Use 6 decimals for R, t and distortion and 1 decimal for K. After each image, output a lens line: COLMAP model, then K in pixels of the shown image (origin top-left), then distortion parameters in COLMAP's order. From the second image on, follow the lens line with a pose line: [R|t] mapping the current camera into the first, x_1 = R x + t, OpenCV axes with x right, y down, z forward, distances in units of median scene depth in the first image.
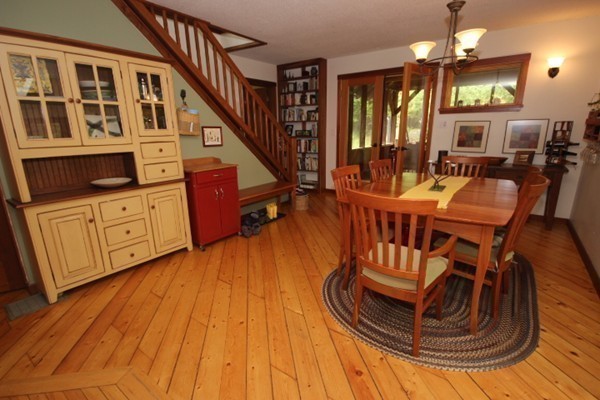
lens RADIAL K [[282.4, 0, 300.2], [0, 282.4, 203.4], [0, 0, 1]] dist [-0.002995, -0.001145]
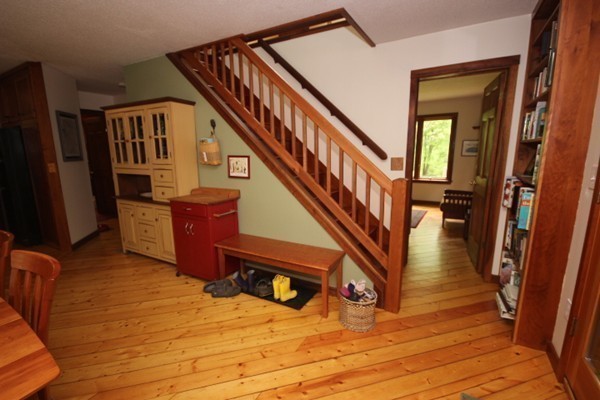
lens RADIAL K [[280.7, 0, 310.2], [0, 280.7, 208.9], [0, 0, 1]] dist [-0.001542, -0.000155]
pose [[0.118551, 0.194389, -0.973734, 0.648247], [-0.250119, 0.954875, 0.160172, -0.342629], [0.960930, 0.224561, 0.161822, 1.226688]]
